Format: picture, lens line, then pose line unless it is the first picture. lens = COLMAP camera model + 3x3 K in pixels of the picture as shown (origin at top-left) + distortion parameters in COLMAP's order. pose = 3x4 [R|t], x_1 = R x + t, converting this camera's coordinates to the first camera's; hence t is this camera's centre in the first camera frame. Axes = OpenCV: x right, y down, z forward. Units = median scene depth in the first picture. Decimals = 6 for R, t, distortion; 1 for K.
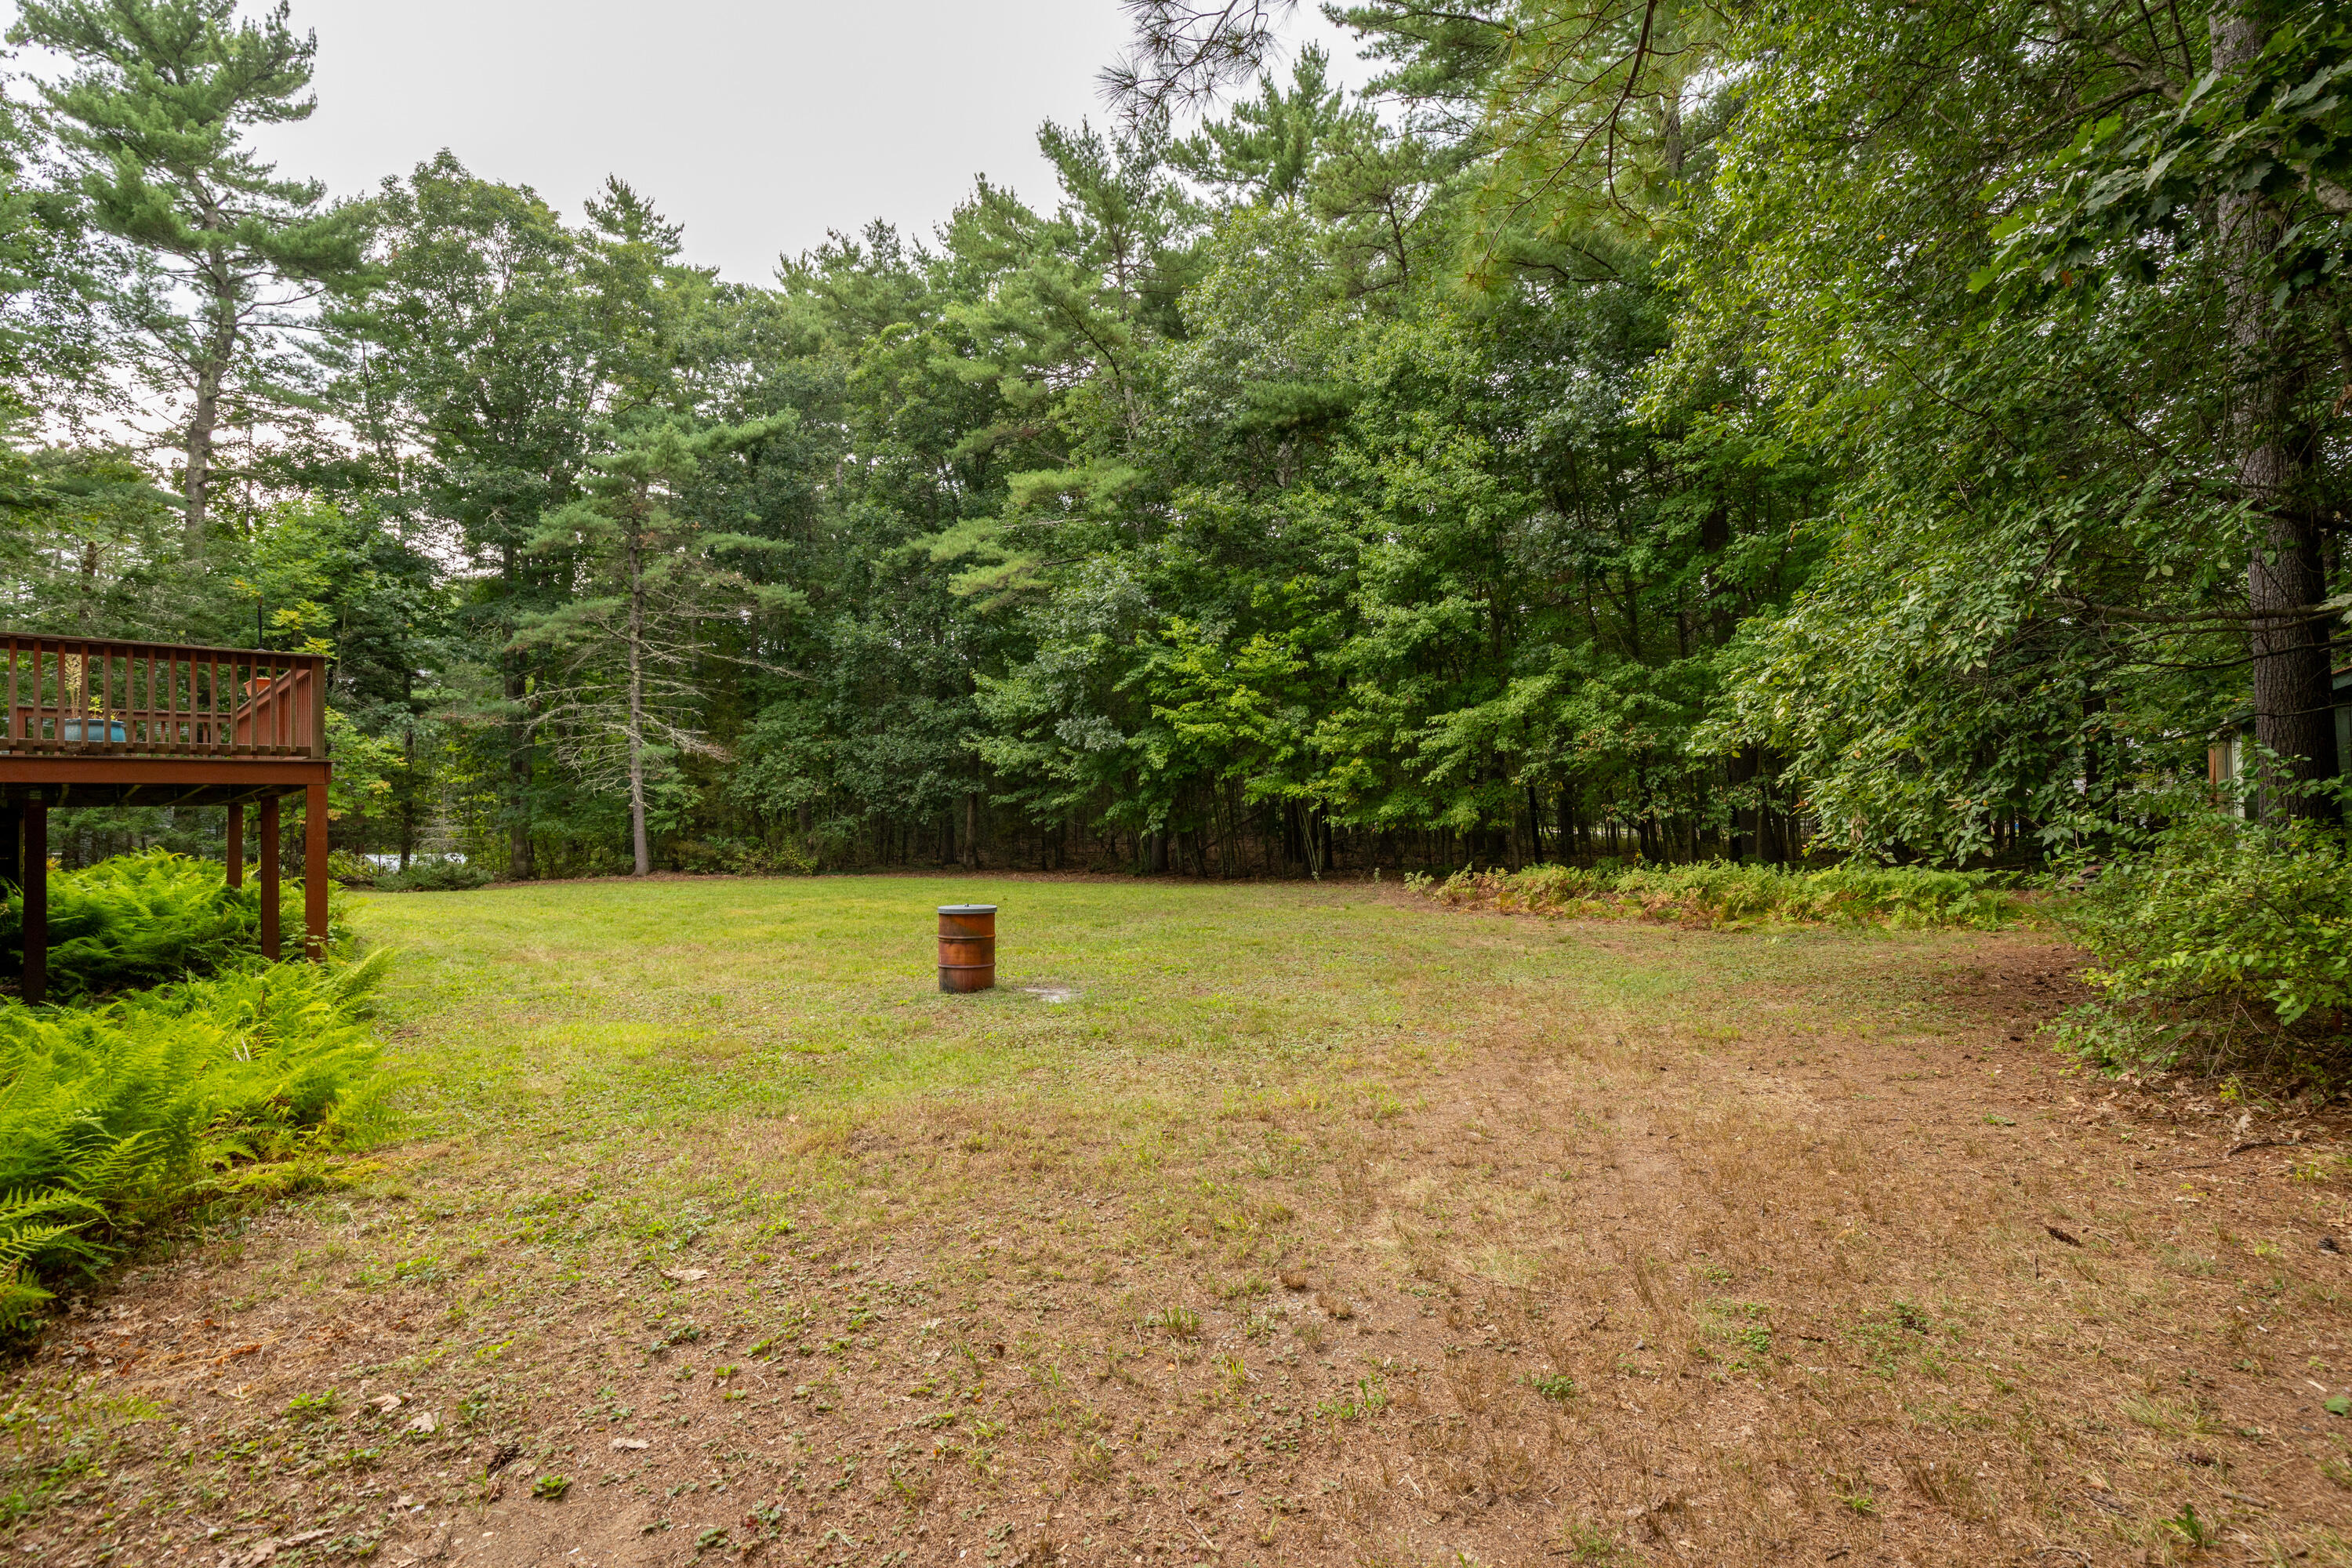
lens RADIAL K [[1085.7, 0, 1183.6], [0, 1085.7, 790.7], [0, 0, 1]] dist [-0.016119, 0.006866]
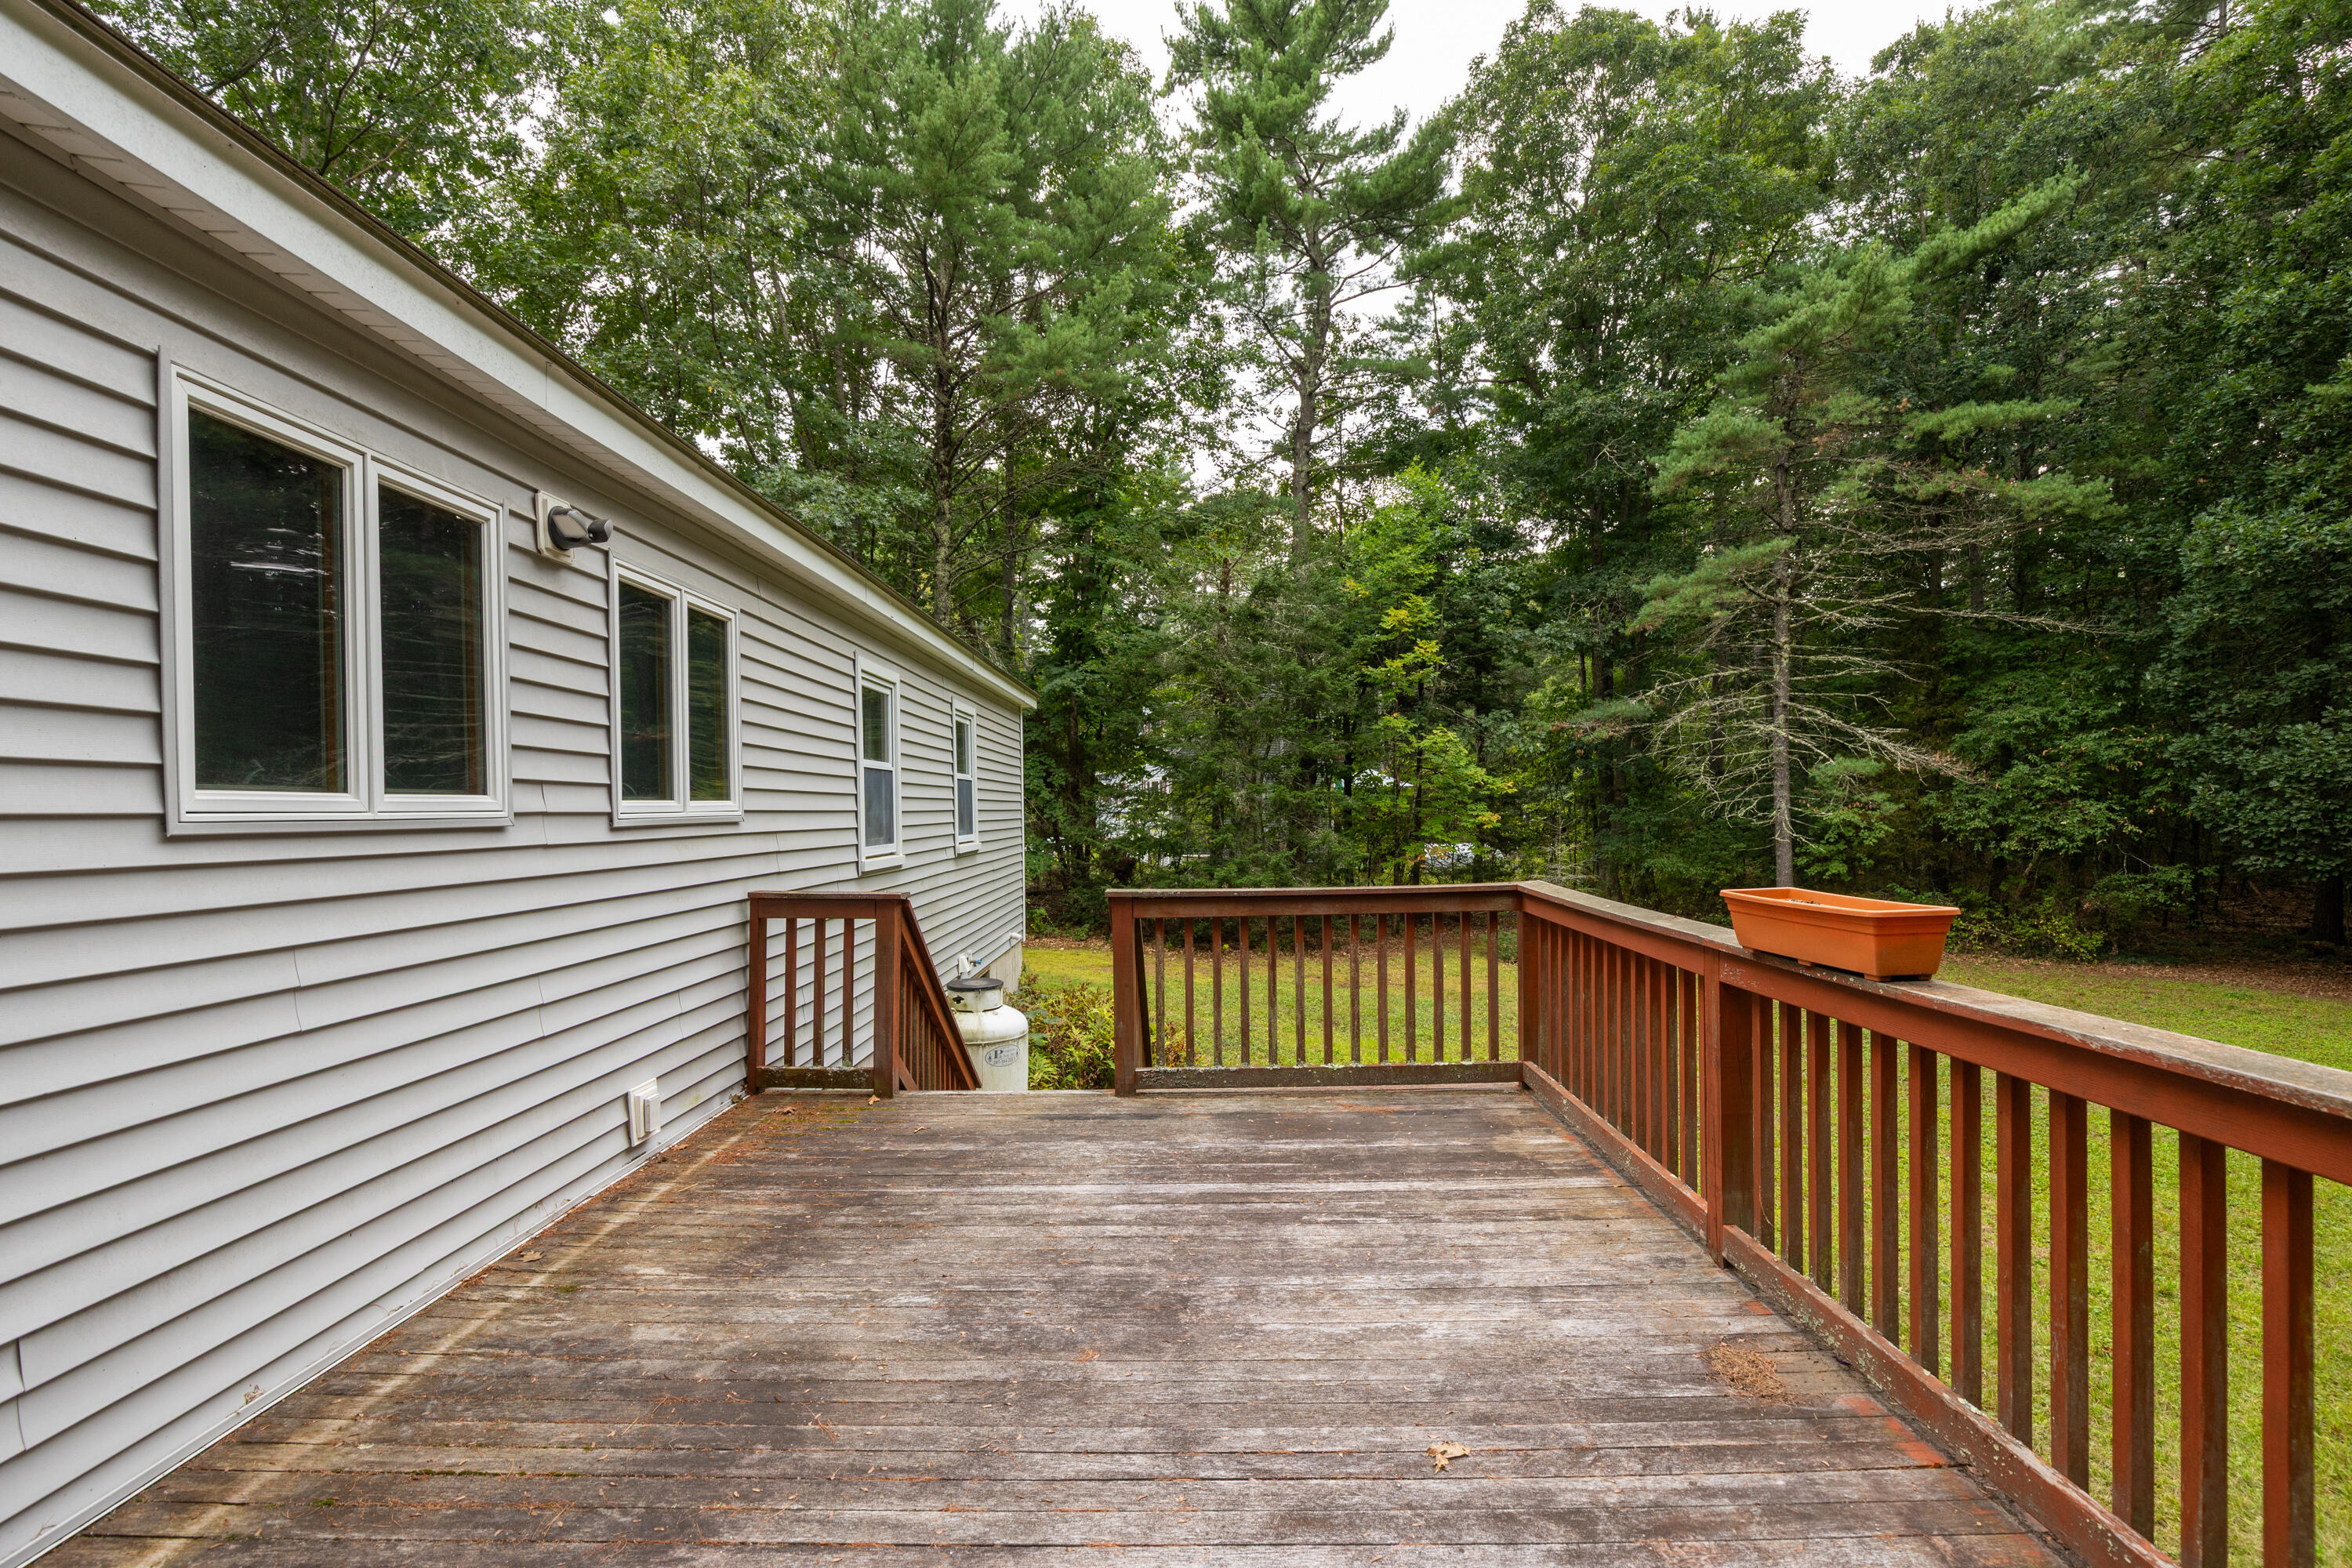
lens RADIAL K [[1080.7, 0, 1197.5], [0, 1080.7, 820.0], [0, 0, 1]] dist [-0.011859, 0.000887]
pose [[0.683403, 0.026195, -0.729571, -0.338562], [0.018519, 0.998412, 0.053196, -0.055157], [0.729806, -0.049865, 0.681833, 0.328411]]
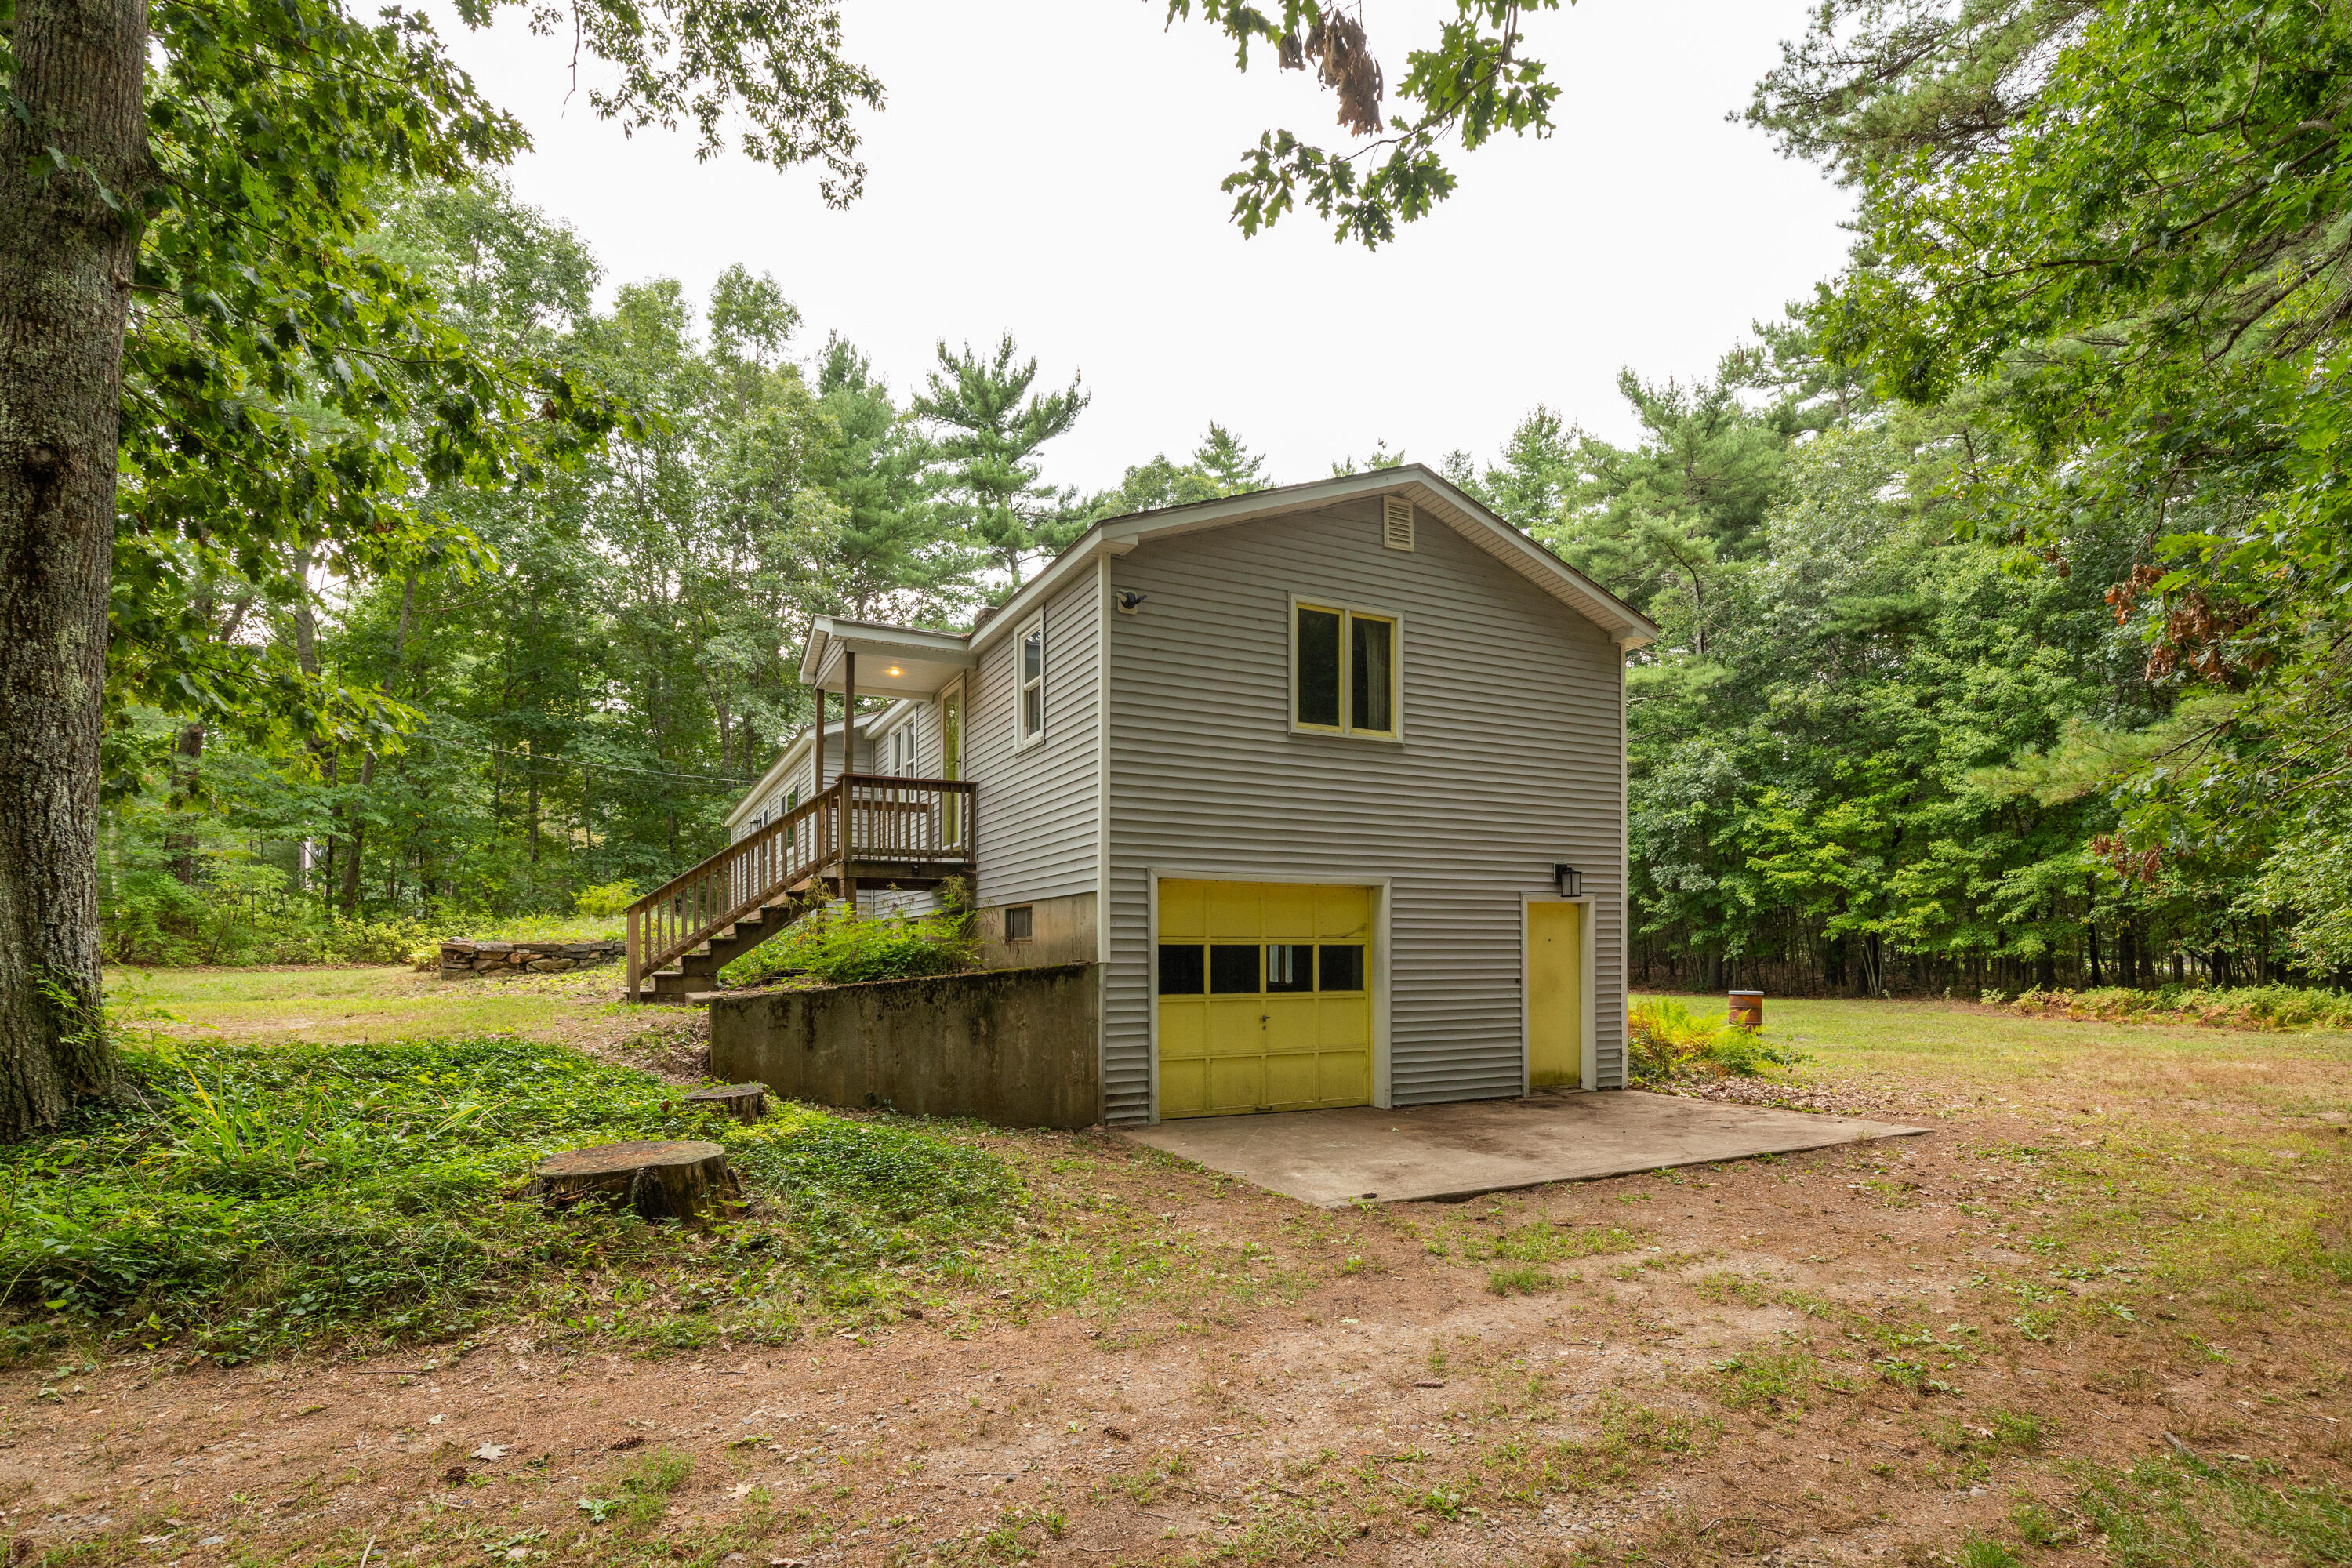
lens RADIAL K [[1134.6, 0, 1190.2], [0, 1134.6, 941.6], [0, 0, 1]] dist [-0.012232, 0.000590]
pose [[0.942303, 0.015540, -0.334400, -0.192138], [-0.005292, 0.999489, 0.031533, -0.016756], [0.334719, -0.027944, 0.941904, -0.472305]]
